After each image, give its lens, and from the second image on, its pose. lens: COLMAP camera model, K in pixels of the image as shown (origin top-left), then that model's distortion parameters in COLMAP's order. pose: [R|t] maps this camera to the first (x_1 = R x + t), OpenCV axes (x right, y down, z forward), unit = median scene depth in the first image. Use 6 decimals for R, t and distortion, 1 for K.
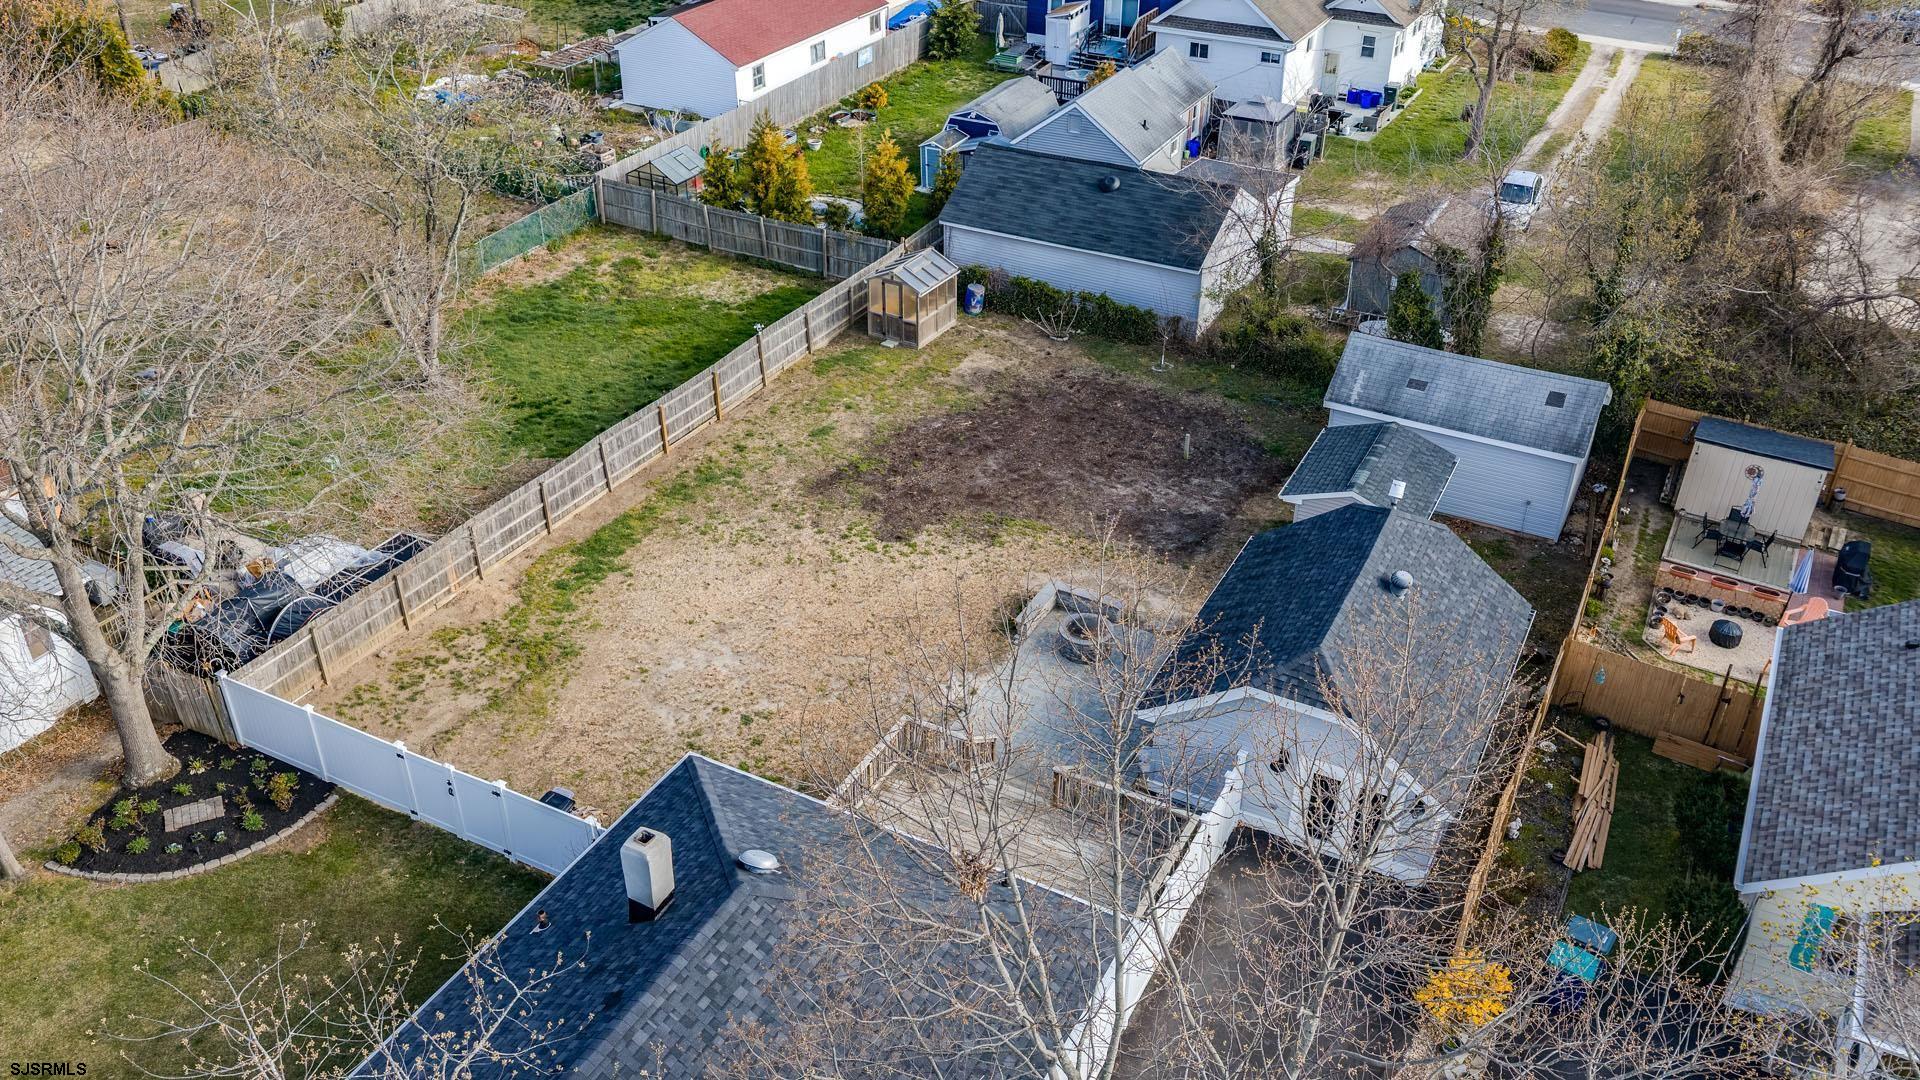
lens RADIAL K [[1593.4, 0, 960.0], [0, 1593.4, 540.0], [0, 0, 1]] dist [0.002357, 0.005301]
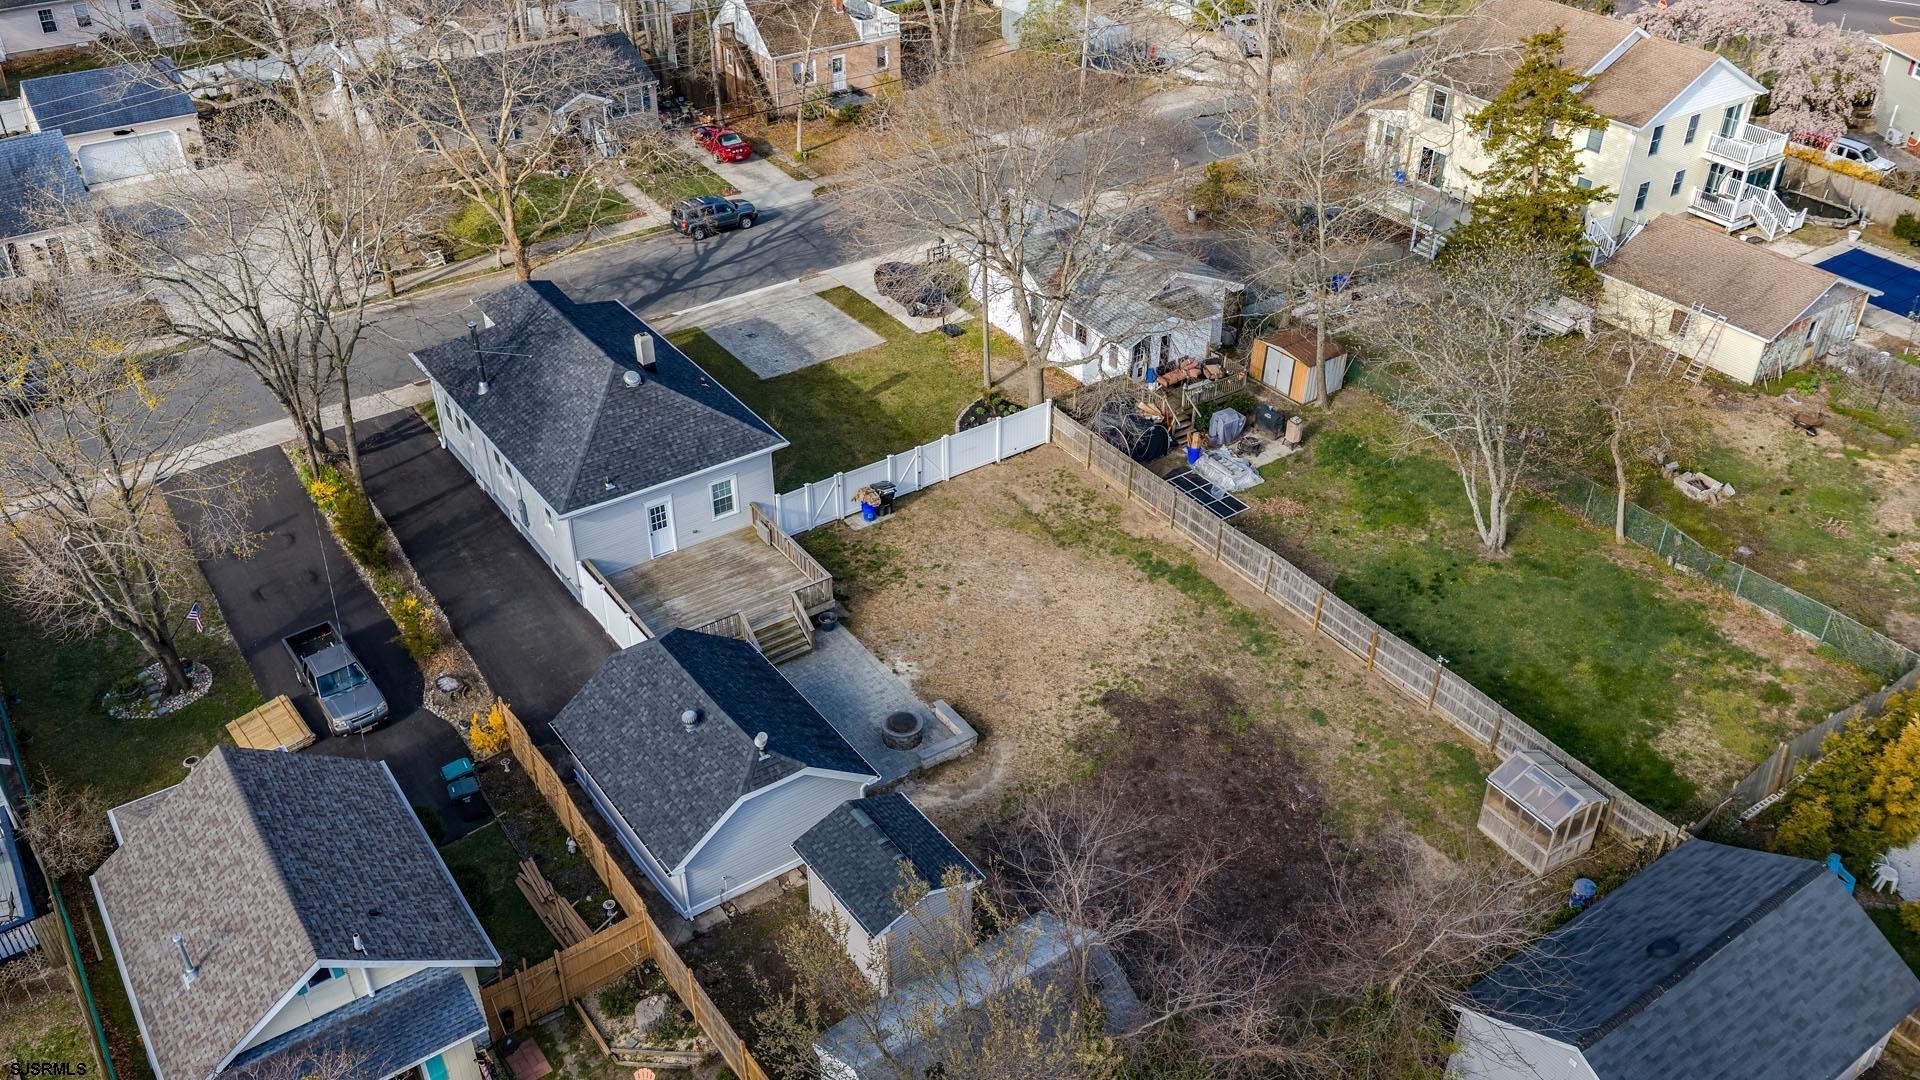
lens RADIAL K [[1593.4, 0, 960.0], [0, 1593.4, 540.0], [0, 0, 1]] dist [0.002357, 0.005301]
pose [[-0.456130, 0.487897, -0.744246, 0.858536], [-0.480927, 0.568525, 0.667449, -0.829046], [0.748769, 0.662371, -0.024678, 0.870827]]
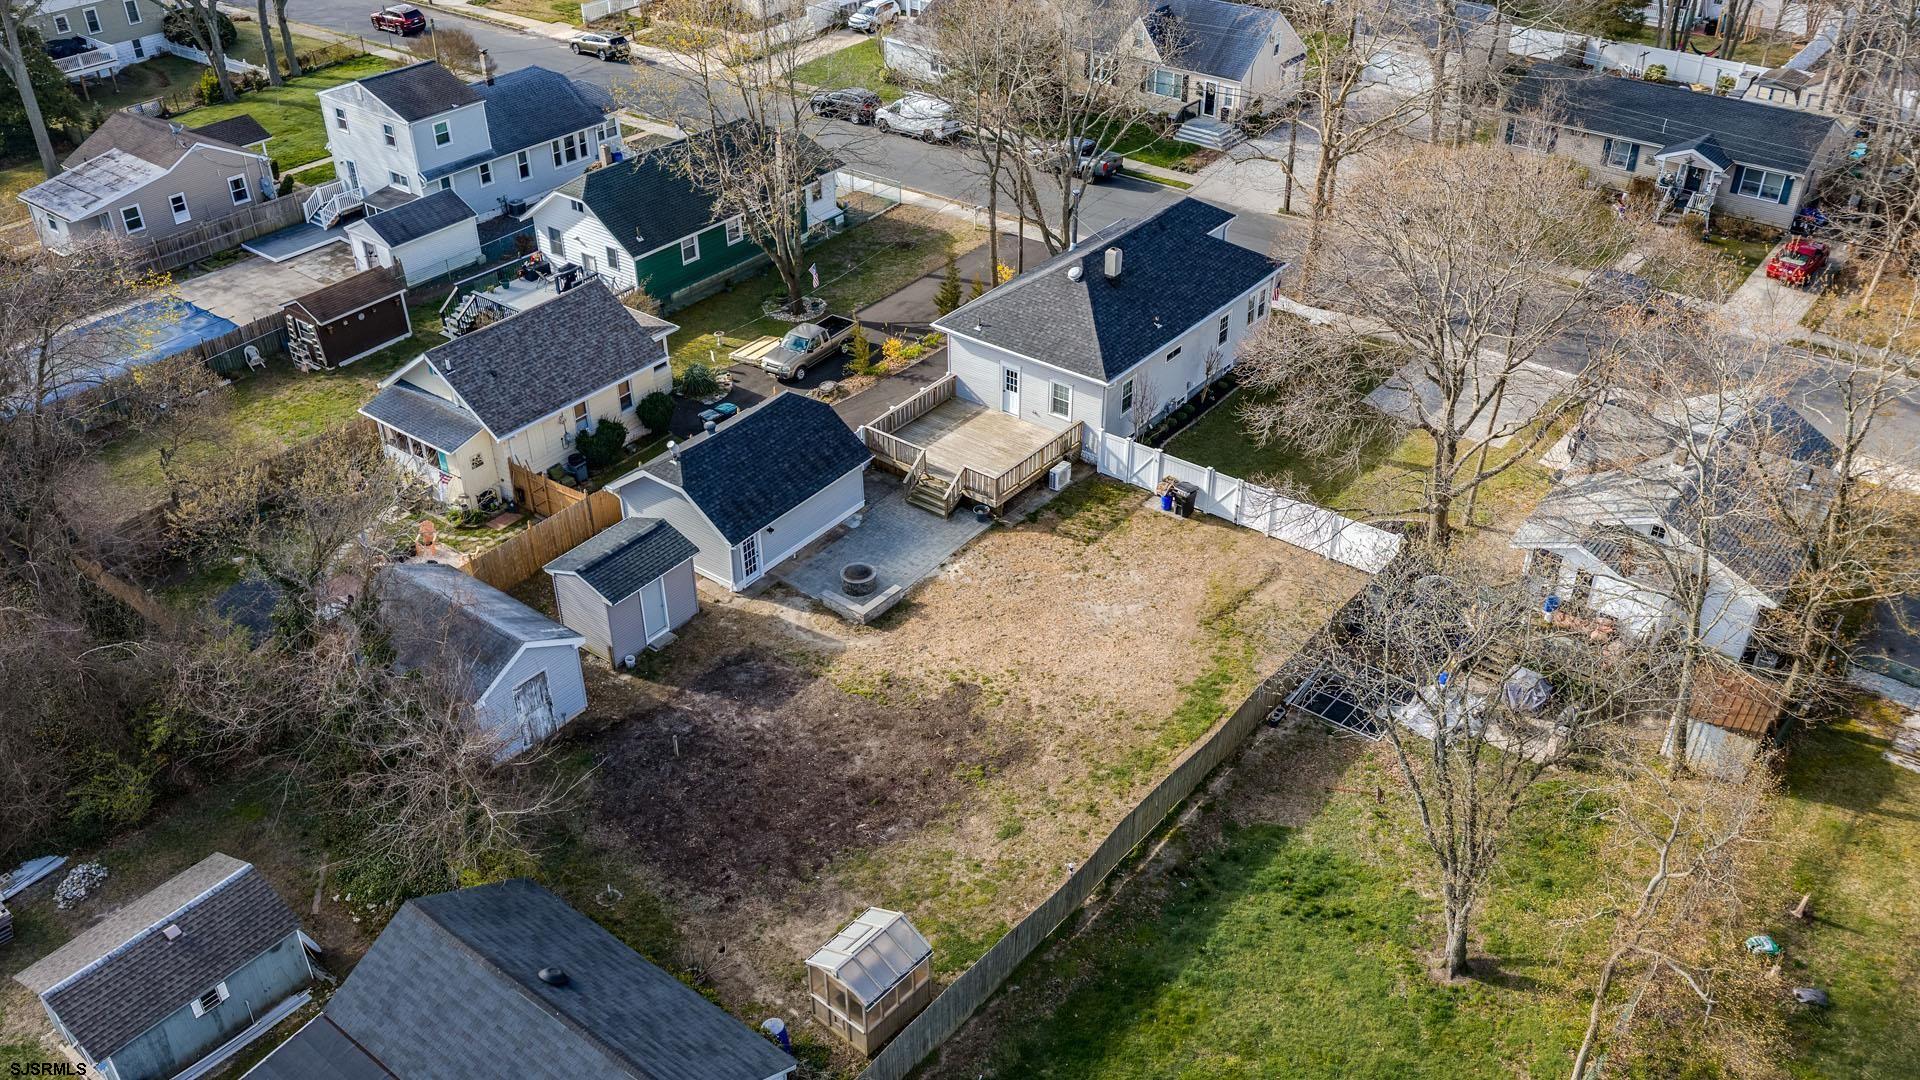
lens RADIAL K [[1593.4, 0, 960.0], [0, 1593.4, 540.0], [0, 0, 1]] dist [0.002357, 0.005301]
pose [[-0.984912, -0.097957, 0.142666, -0.202705], [0.090233, 0.412780, 0.906350, -1.173695], [-0.147673, 0.905548, -0.397712, 1.397055]]
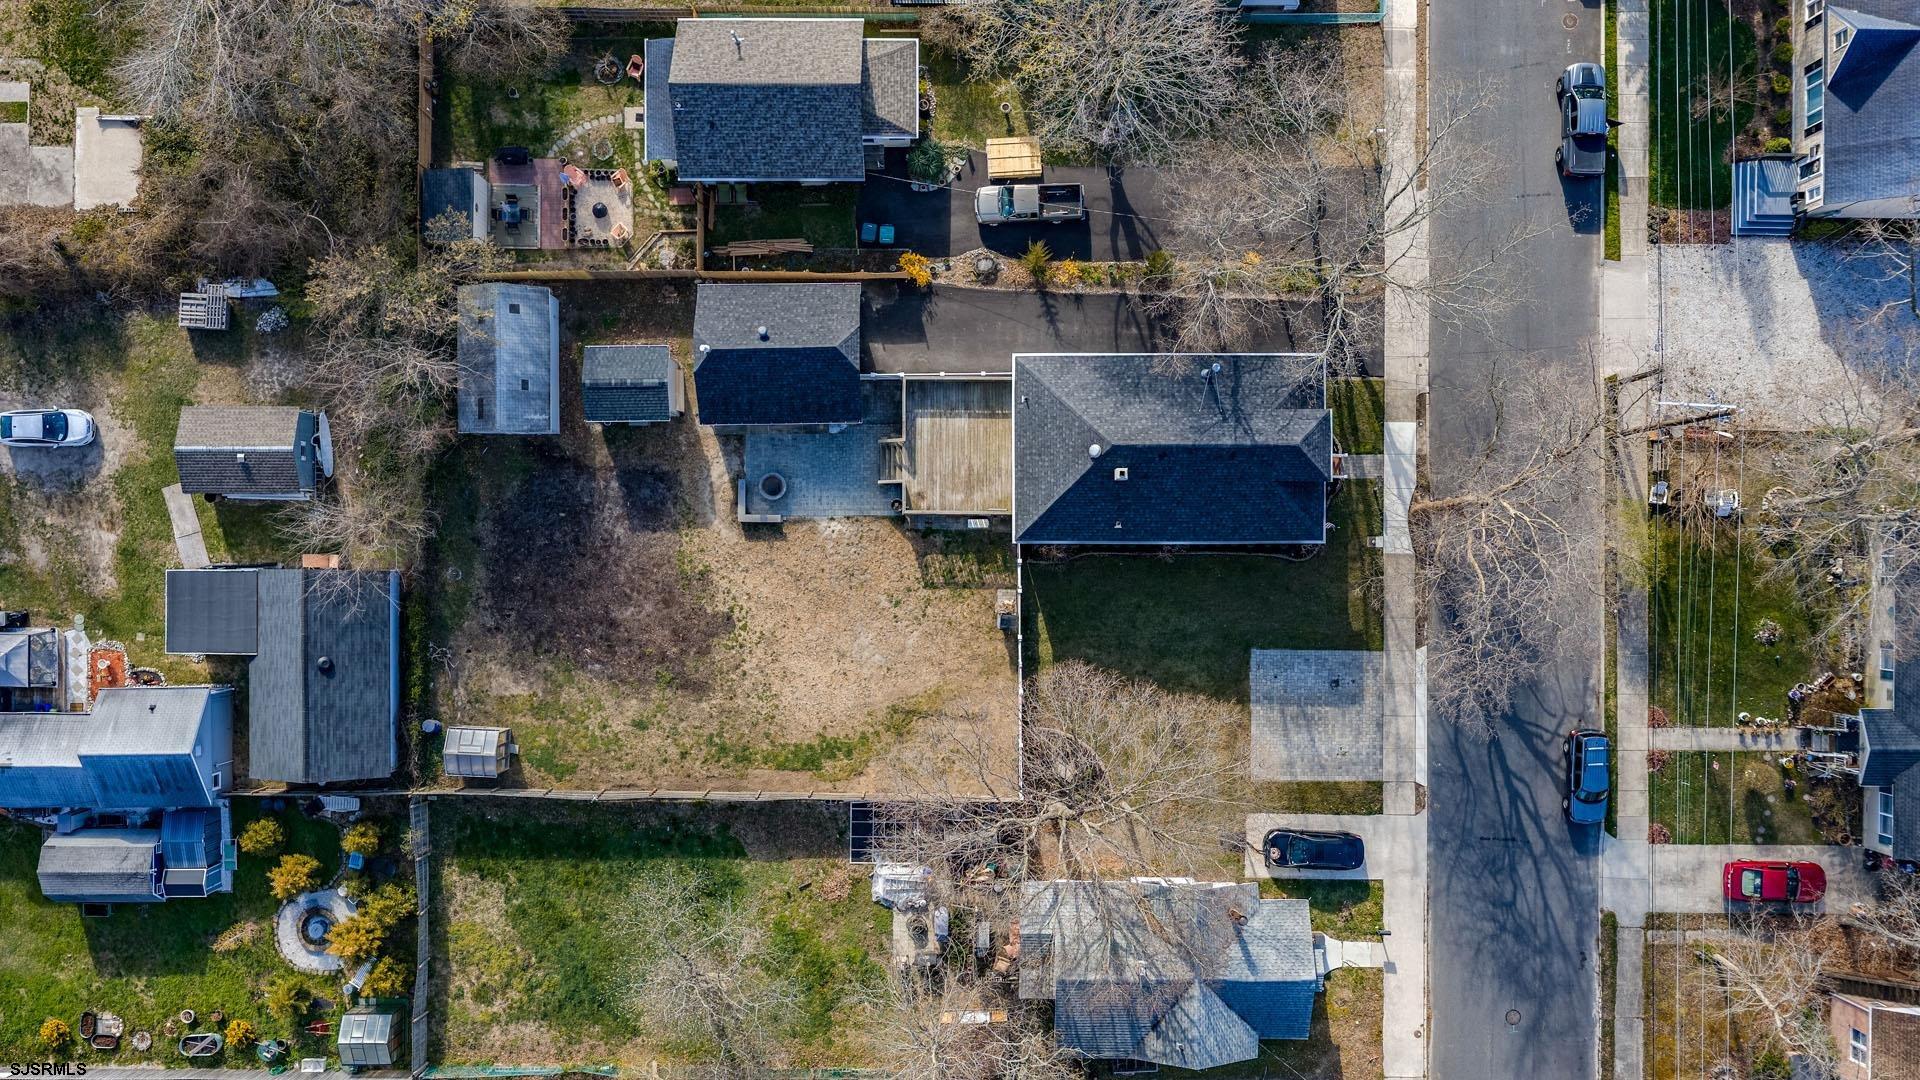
lens RADIAL K [[1593.4, 0, 960.0], [0, 1593.4, 540.0], [0, 0, 1]] dist [0.002357, 0.005301]
pose [[-0.469981, -0.882660, -0.005441, -0.074056], [0.461878, -0.251175, 0.850635, -1.419881], [-0.752188, 0.397269, 0.525728, -0.198242]]
